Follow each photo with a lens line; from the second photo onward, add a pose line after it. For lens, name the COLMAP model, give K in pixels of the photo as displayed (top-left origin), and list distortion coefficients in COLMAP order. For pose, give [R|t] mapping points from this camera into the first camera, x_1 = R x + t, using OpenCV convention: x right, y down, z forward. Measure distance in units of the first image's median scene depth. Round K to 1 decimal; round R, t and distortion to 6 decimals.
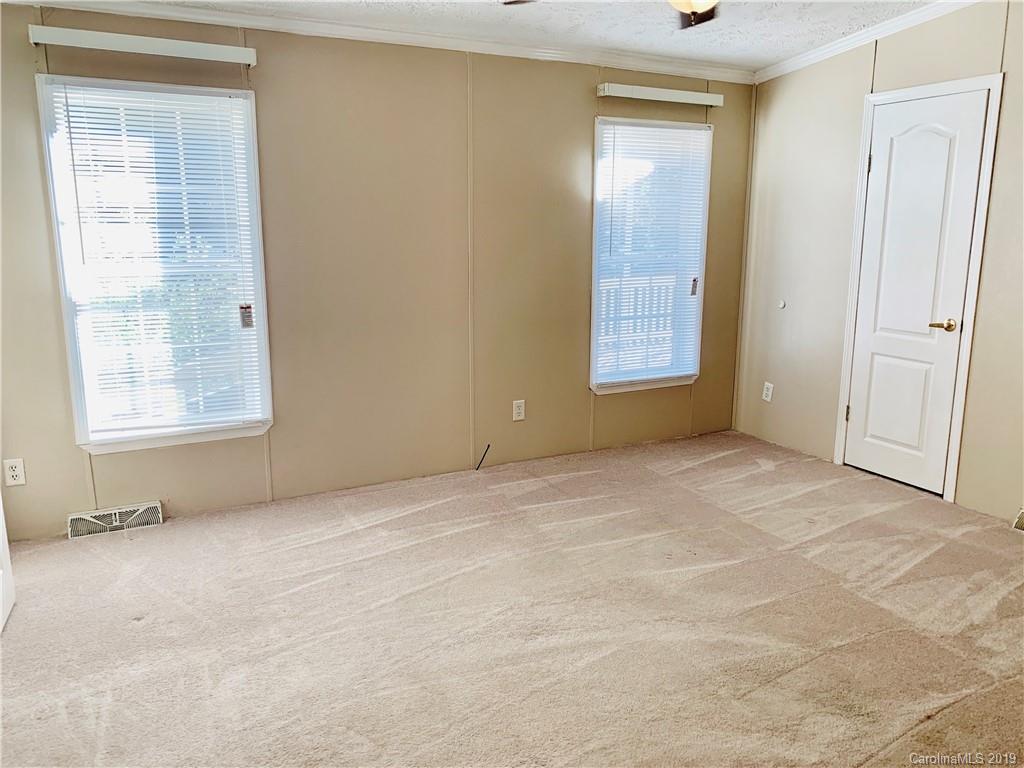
lens RADIAL K [[799.4, 0, 512.0], [0, 799.4, 384.0], [0, 0, 1]] dist [0.034028, -0.011295]
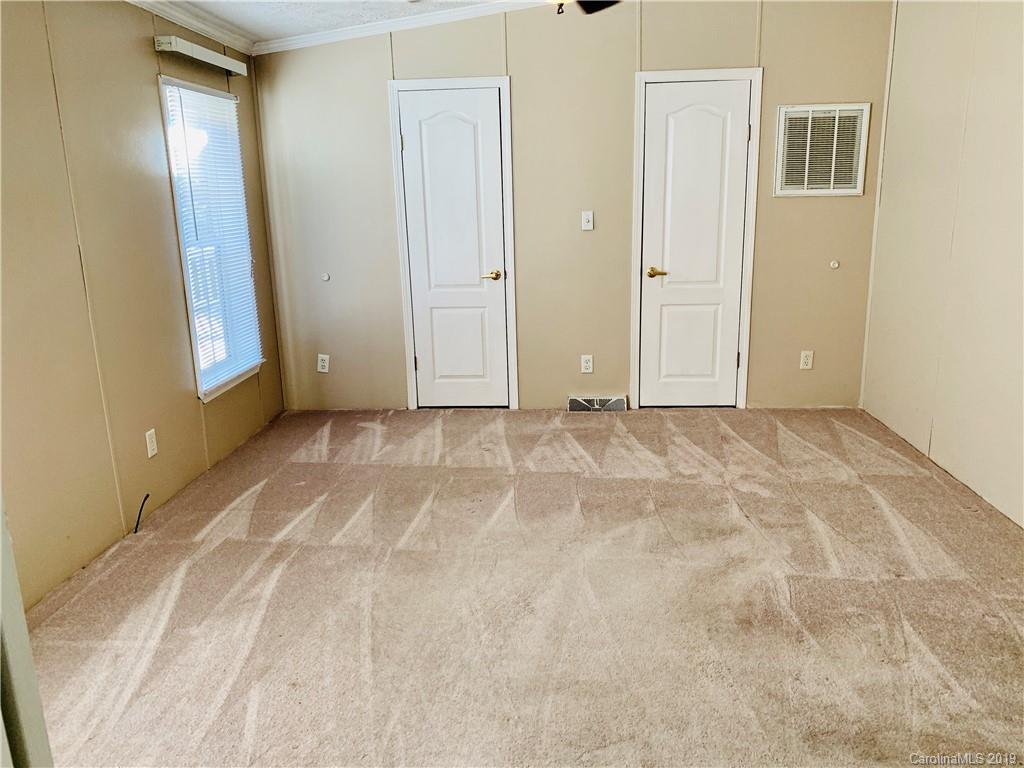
lens RADIAL K [[794.7, 0, 512.0], [0, 794.7, 384.0], [0, 0, 1]] dist [0.120552, -0.216560]
pose [[0.518359, -0.222100, 0.825818, -0.495770], [0.201094, 0.970263, 0.134723, -0.065621], [-0.831183, 0.096232, 0.547607, 0.286467]]
